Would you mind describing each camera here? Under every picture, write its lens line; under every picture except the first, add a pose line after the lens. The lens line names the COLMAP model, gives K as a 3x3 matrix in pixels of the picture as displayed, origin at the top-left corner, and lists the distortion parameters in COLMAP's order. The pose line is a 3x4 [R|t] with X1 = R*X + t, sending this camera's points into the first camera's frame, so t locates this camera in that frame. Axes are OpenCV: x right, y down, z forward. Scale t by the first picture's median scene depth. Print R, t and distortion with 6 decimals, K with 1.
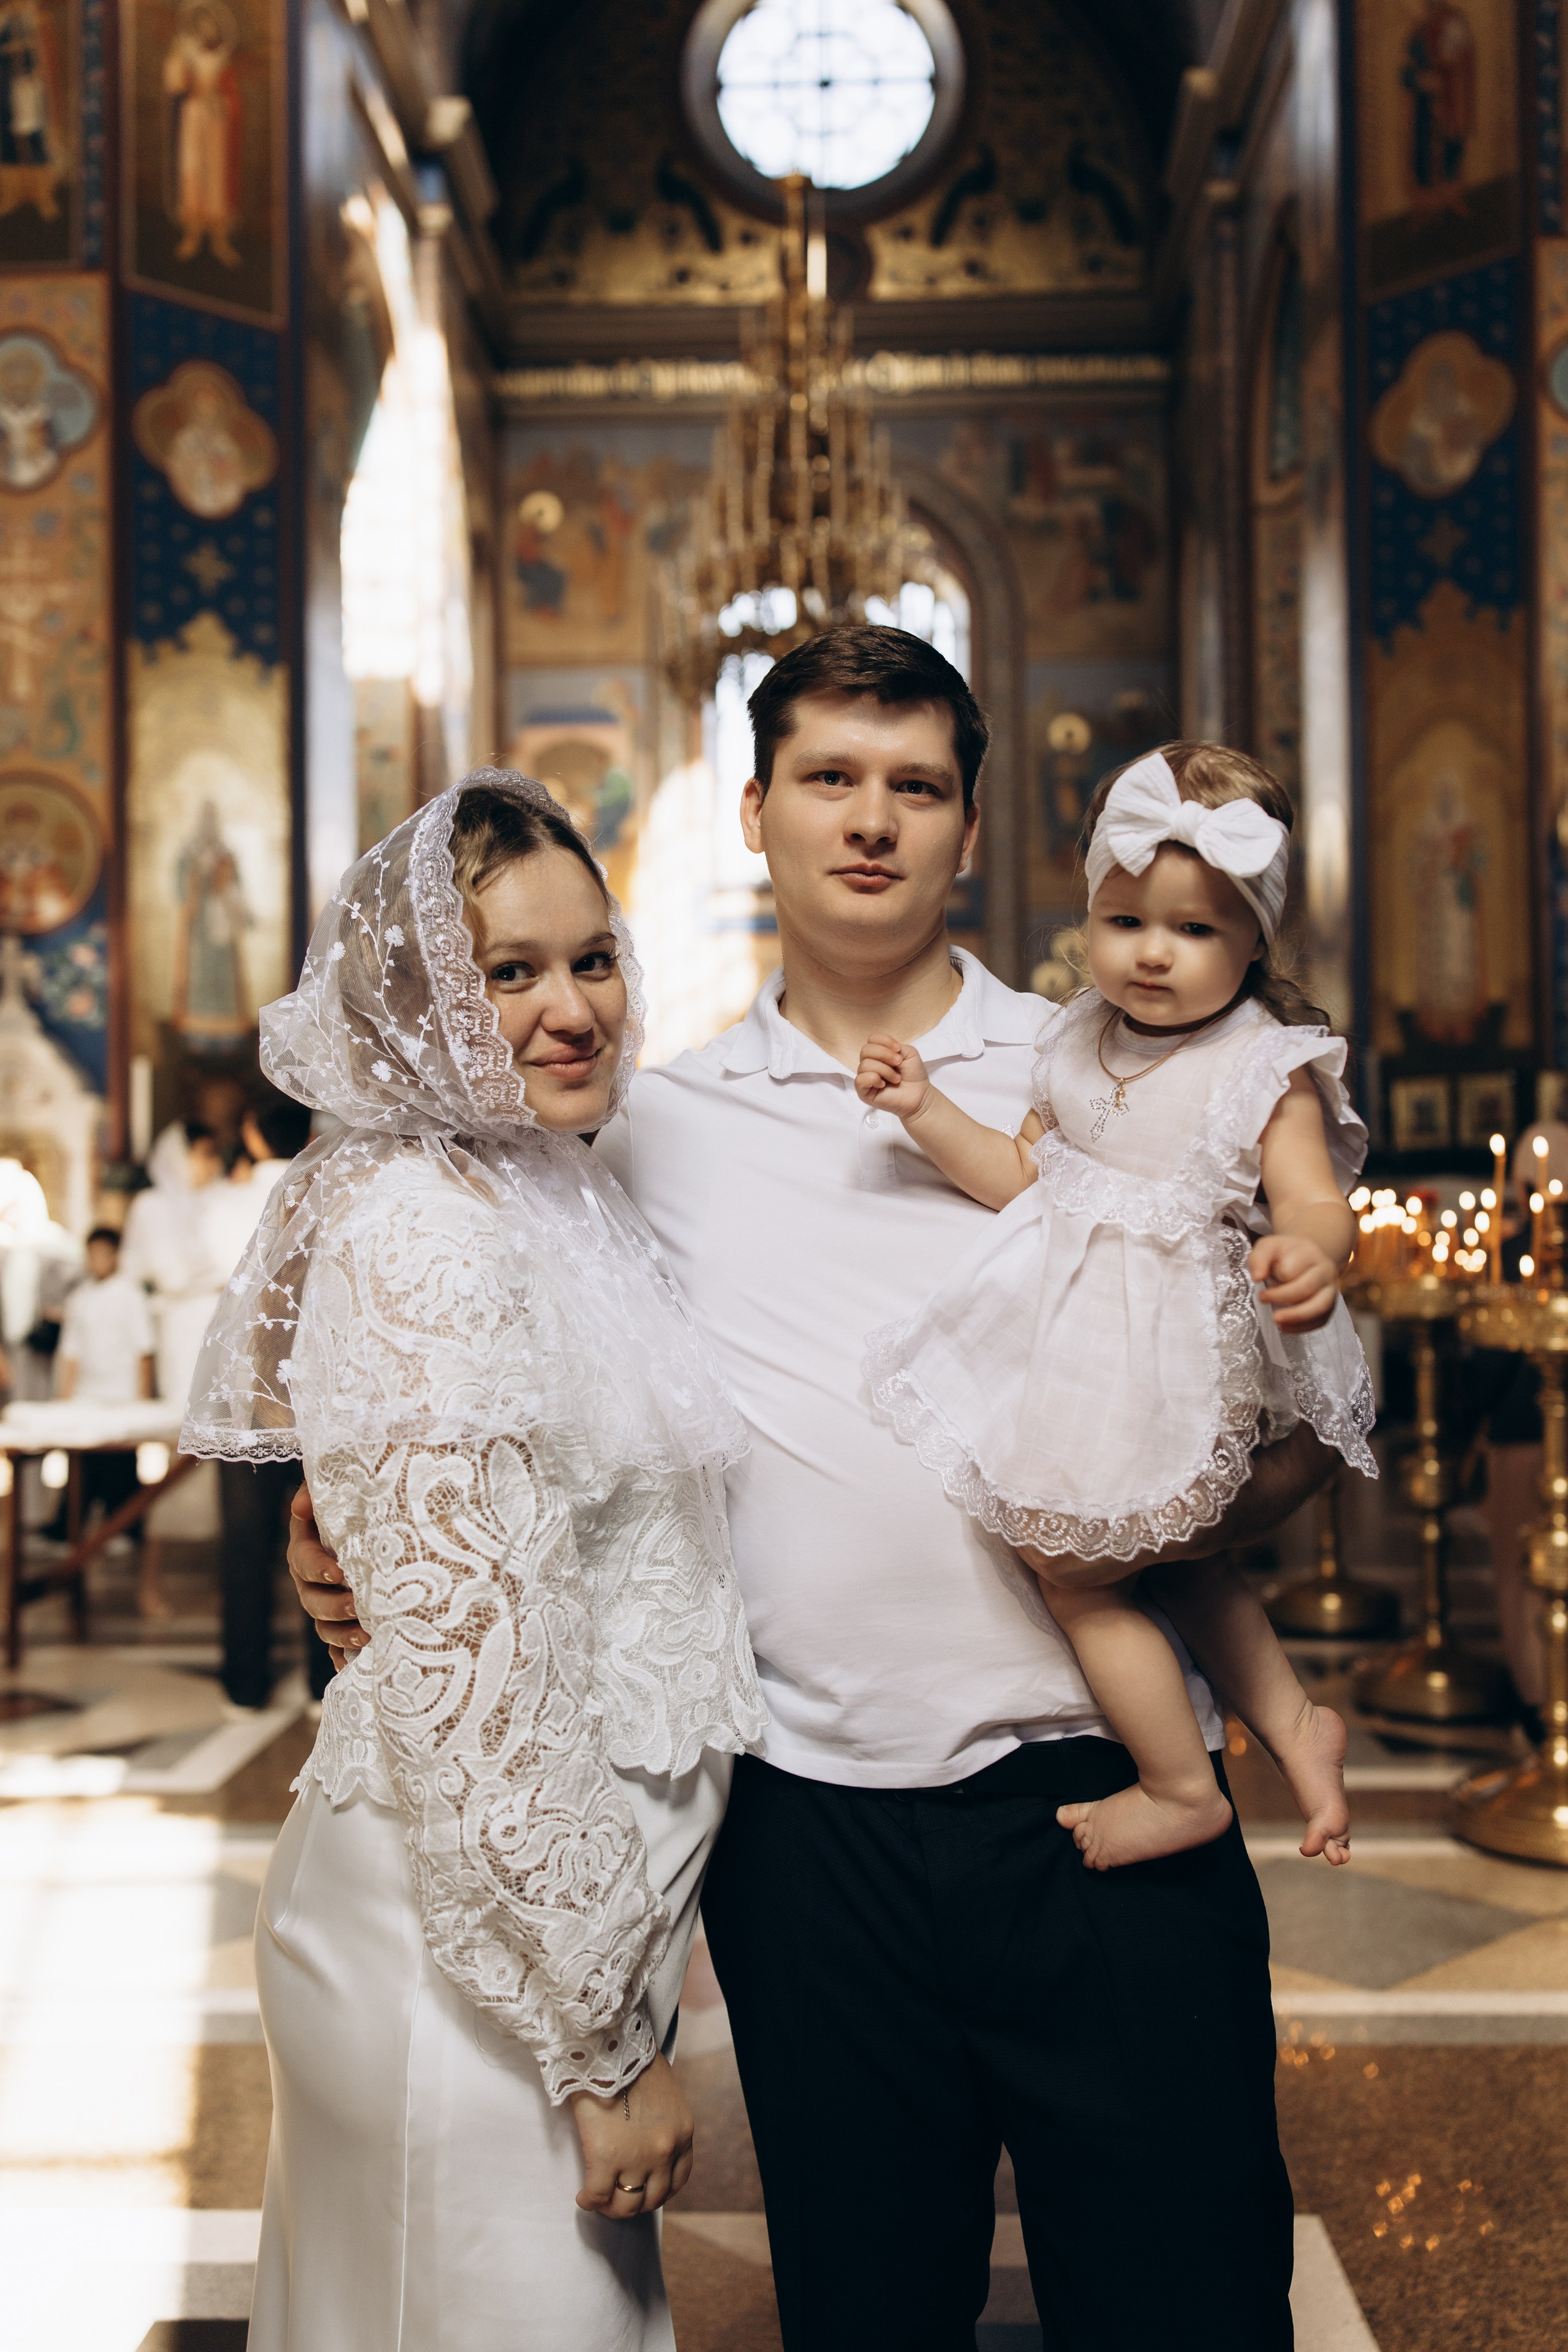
lens RADIAL K [[2232.7, 0, 780.6], [0, 2232.7, 1158.6], [0, 0, 1]] dist [0.021126, -0.034748]
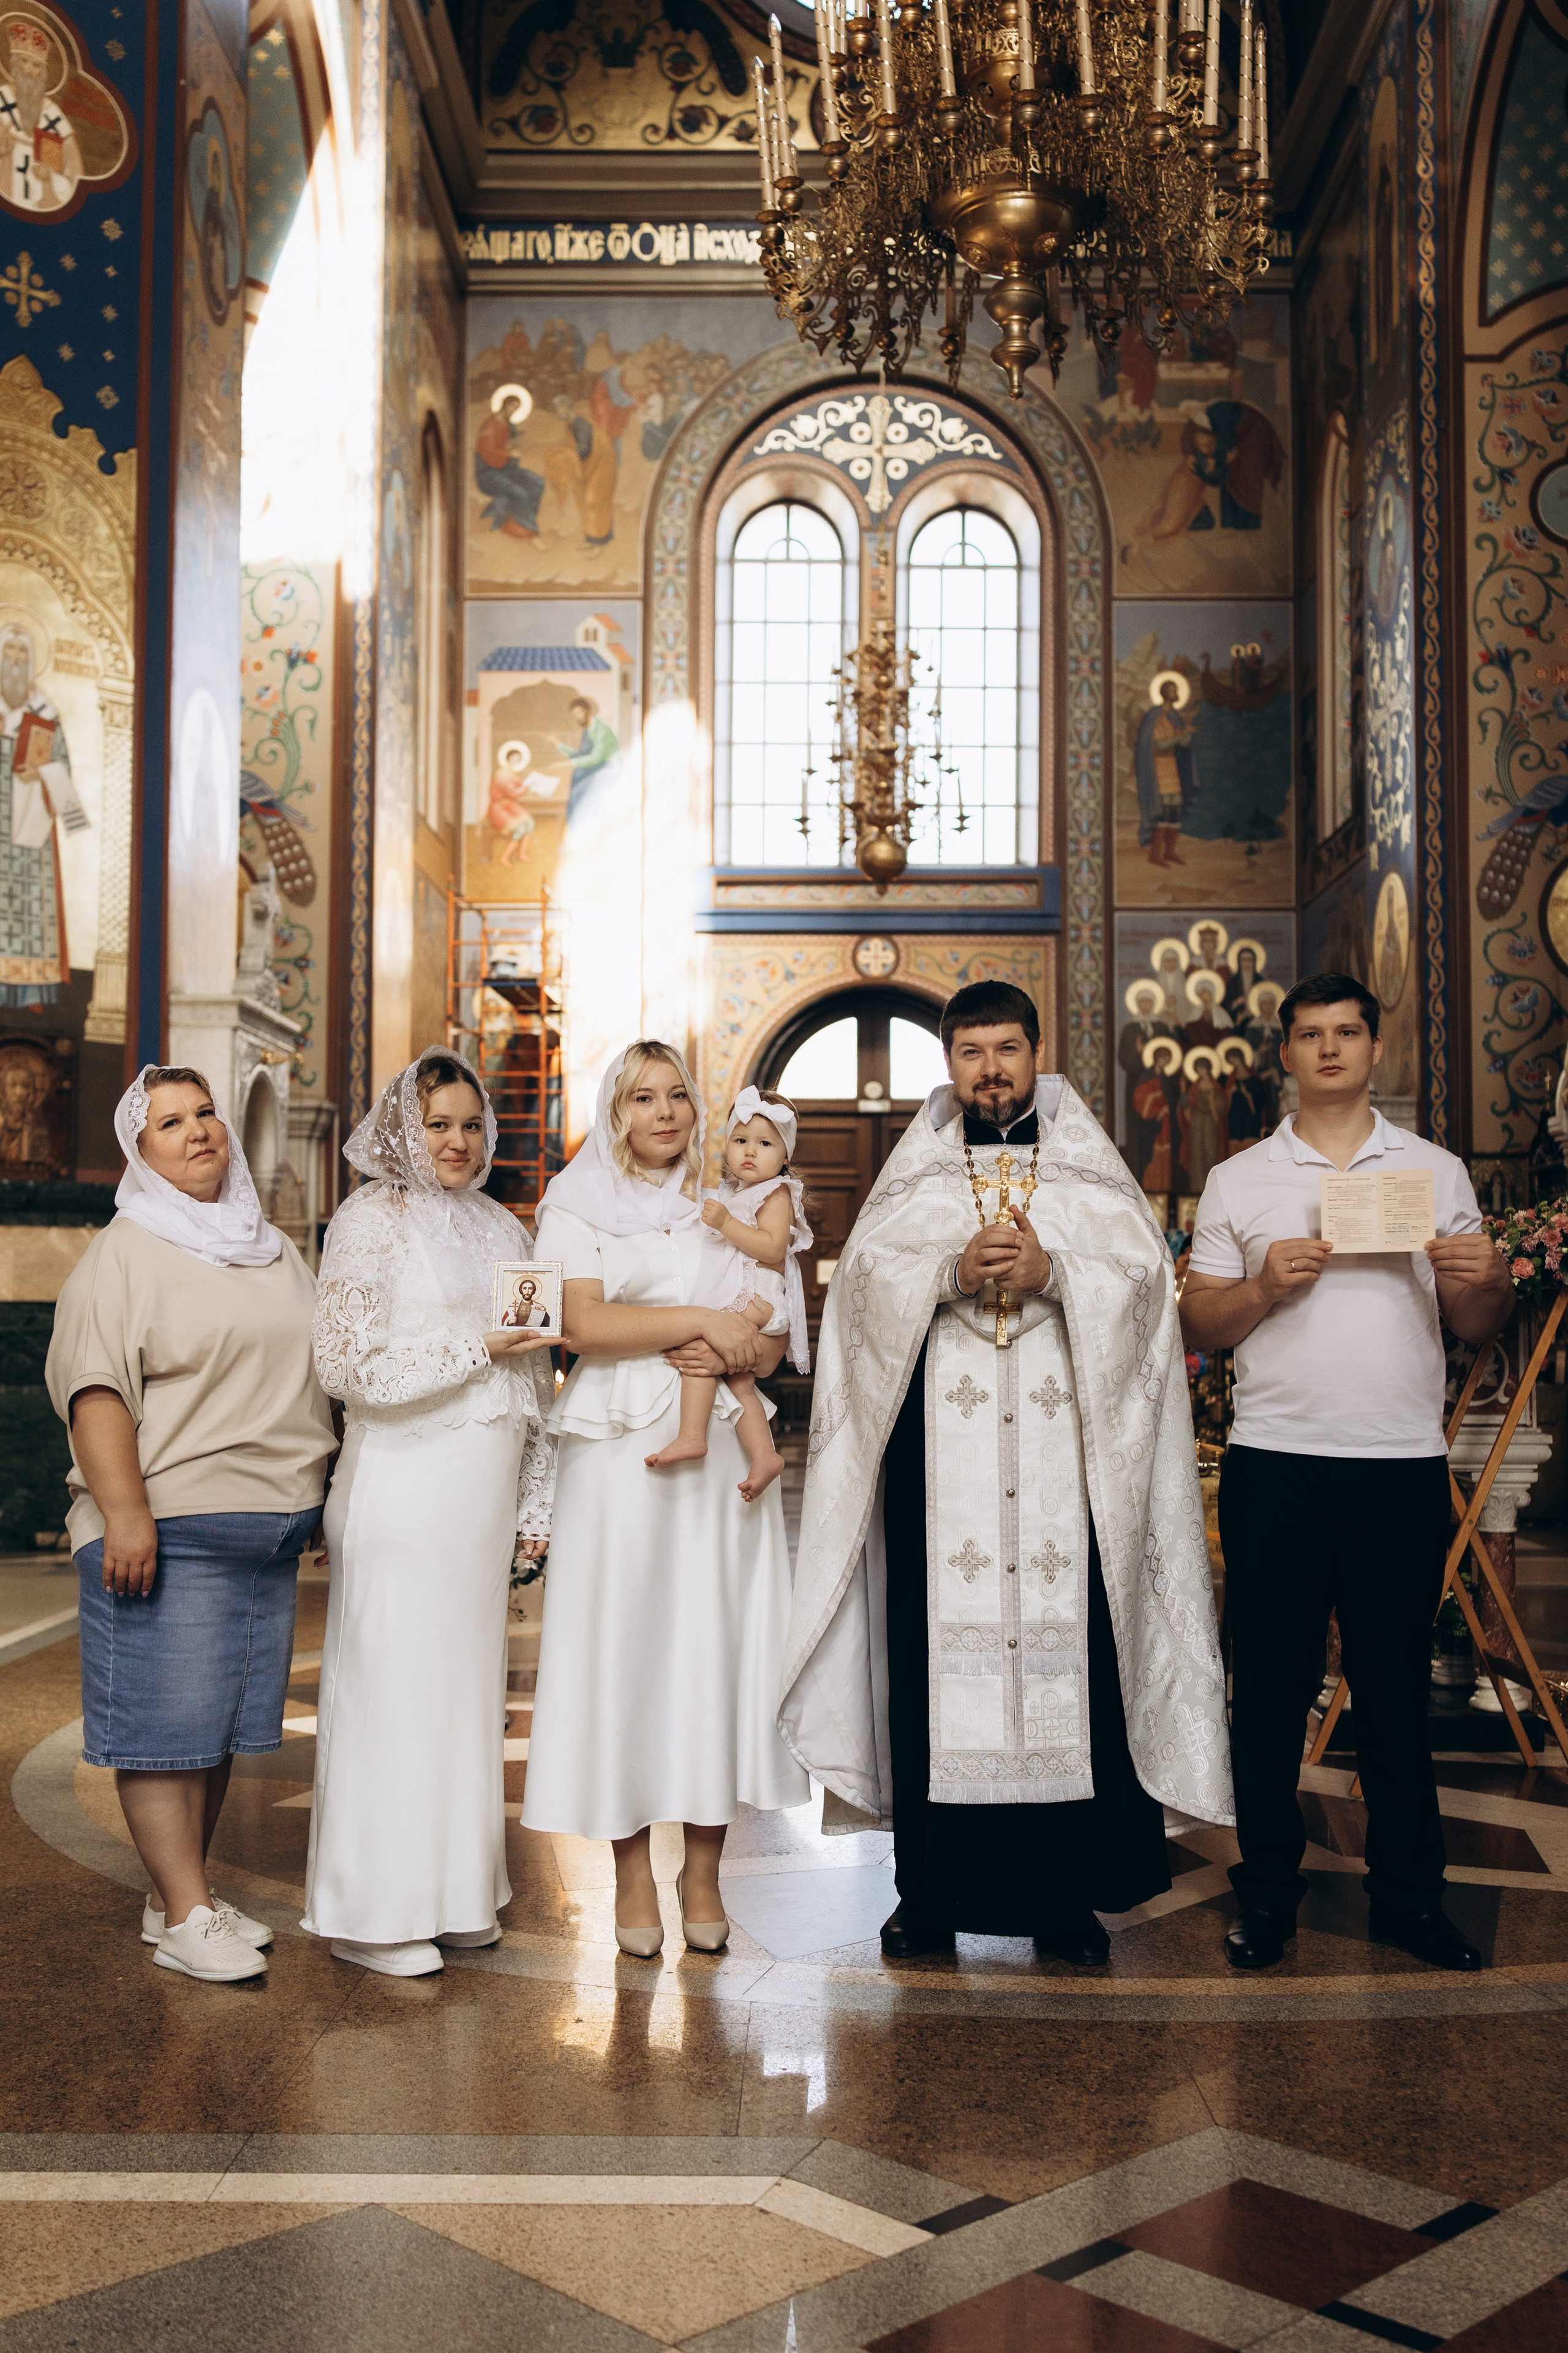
lens RADIAL K [[2233.5, 0, 780.6], [0, 2233.5, 1159.1], [0, 0, 1]] dist [0.021126, -0.034748]
pose [[0.999605, 0.014608, 0.024010, -0.026775], [-0.013644, 0.999114, -0.039818, 0.010767], [-0.024571, 0.039475, 0.998918, 0.213071]]
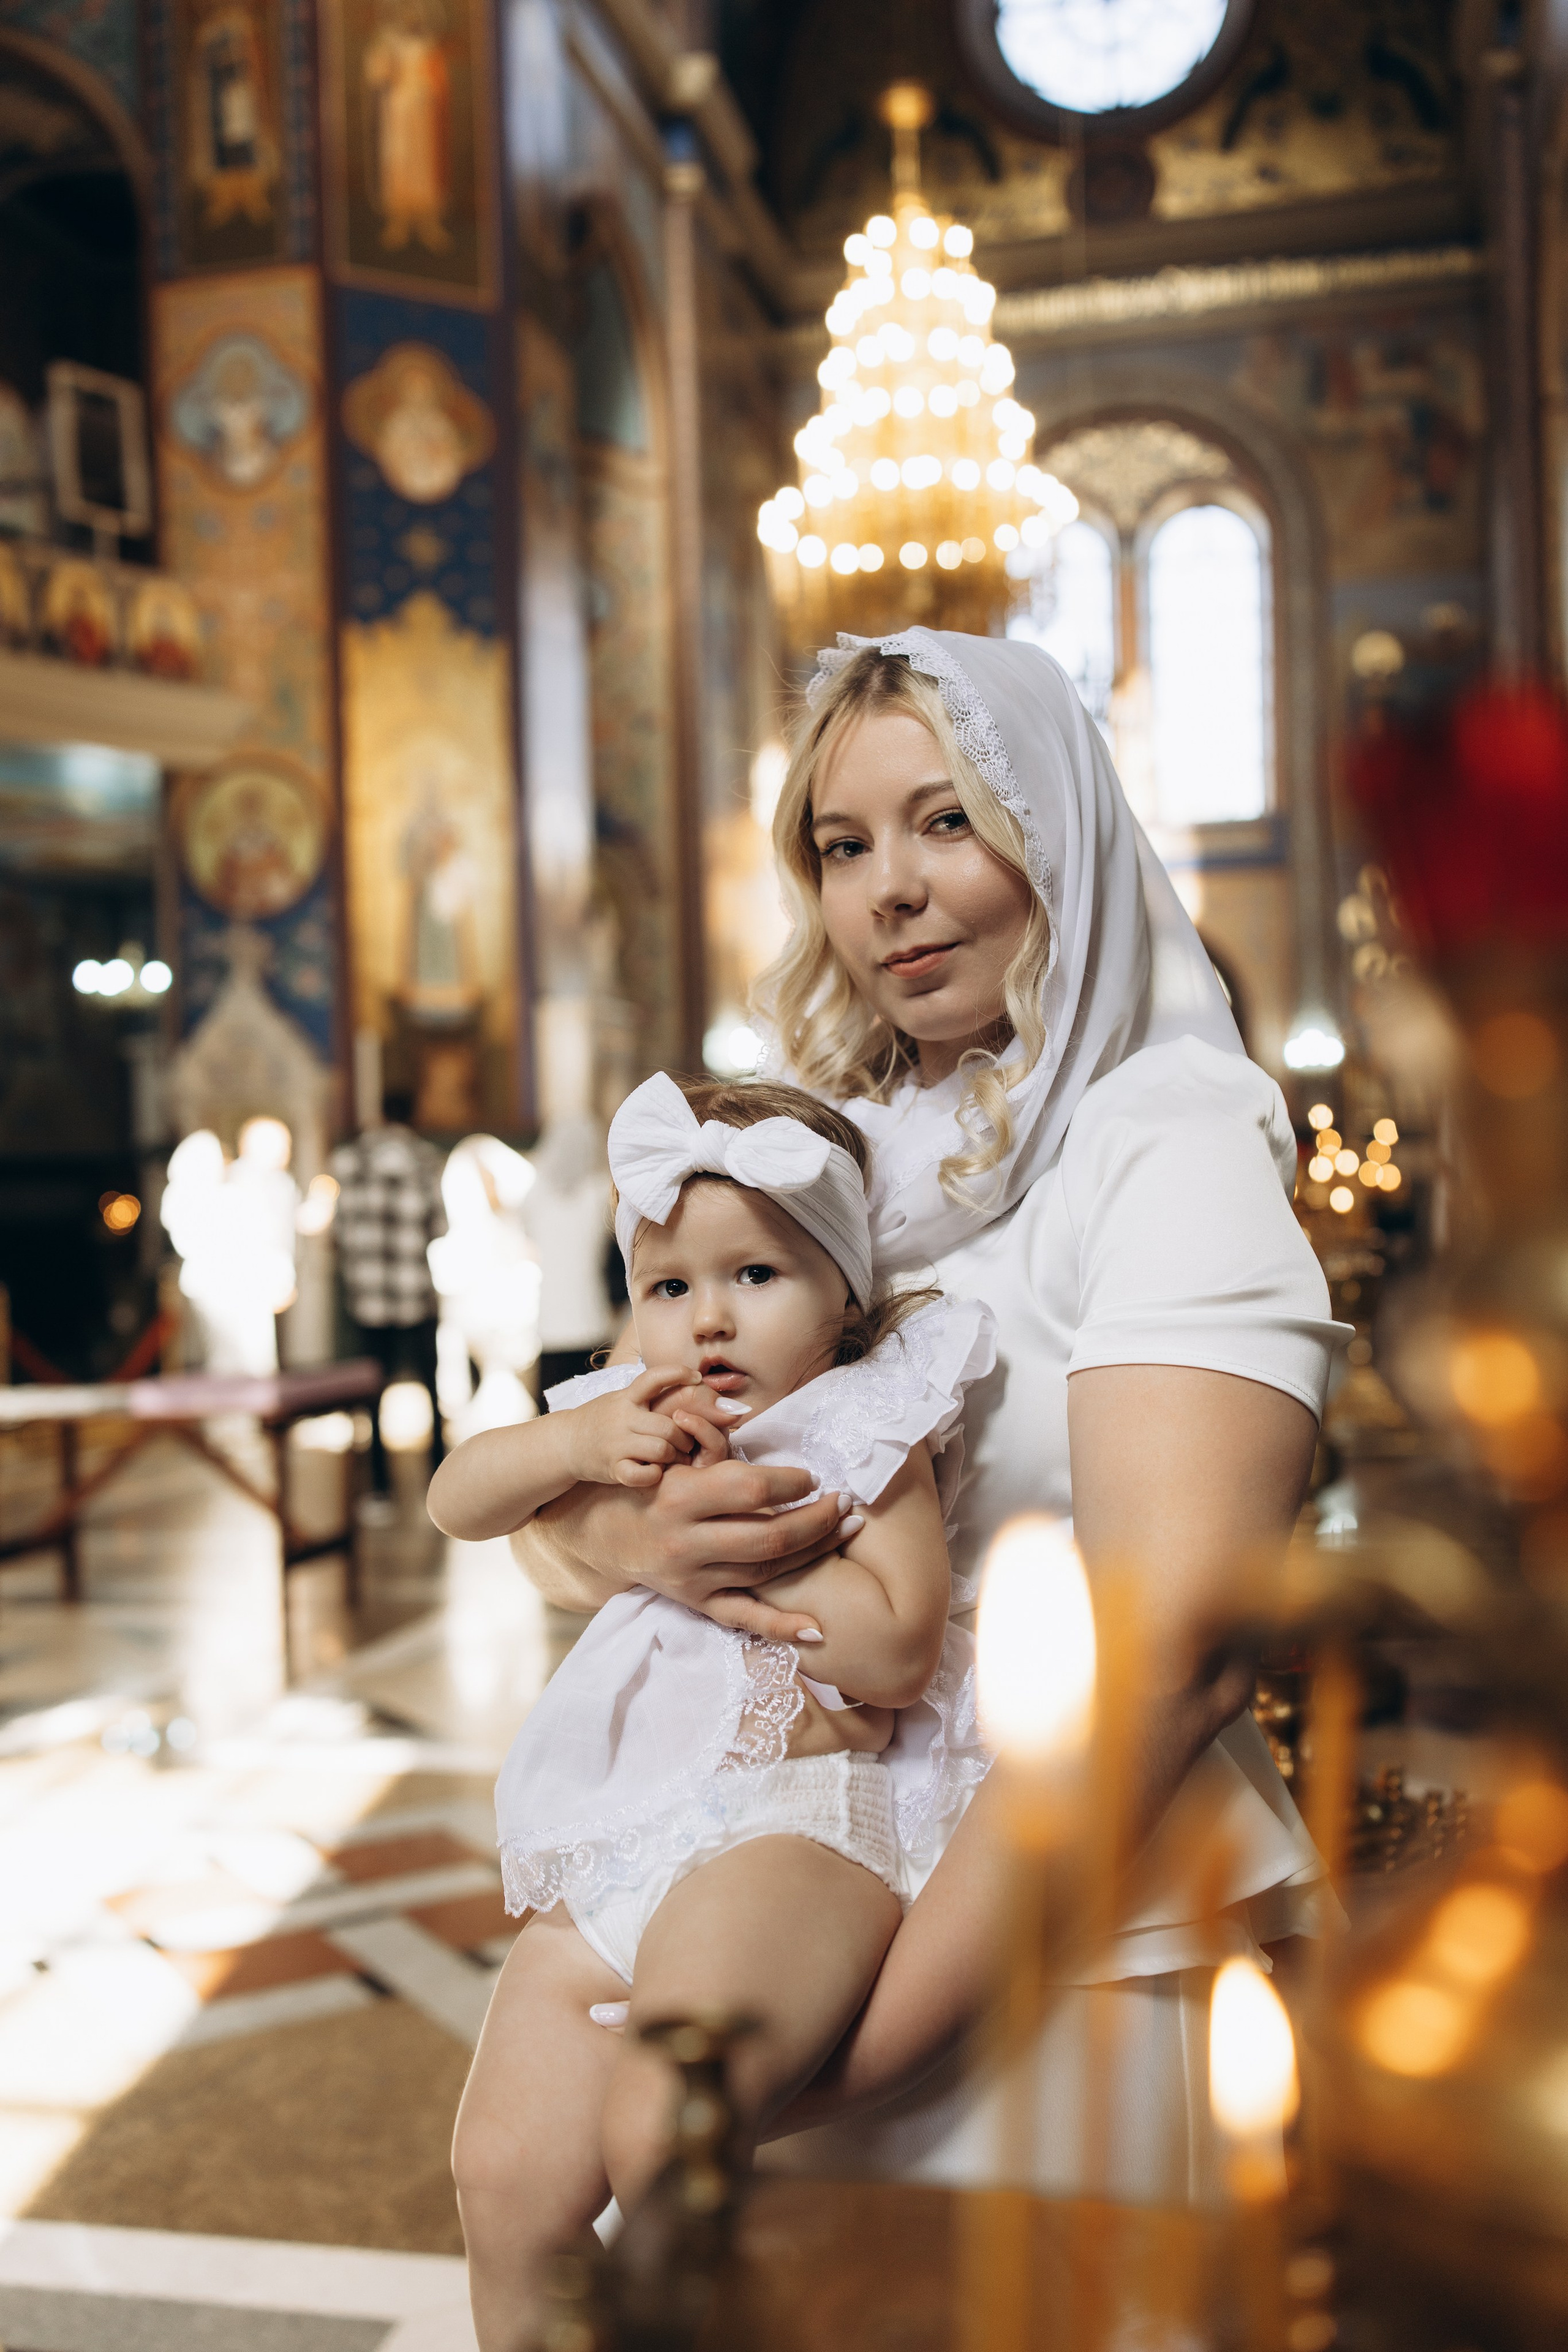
lens RADIAL K [[2232.7, 0, 780.6], [0, 2232.7, 1158.6], [0, 0, 1]] dist [0.021126, -0.034748]
pose [[0.981098, -0.017166, -0.192746, 0.060509], [0.021426, 0.999570, 0.020038, -0.001512], [0.192319, -0.023789, 0.981044, 0.013932]]
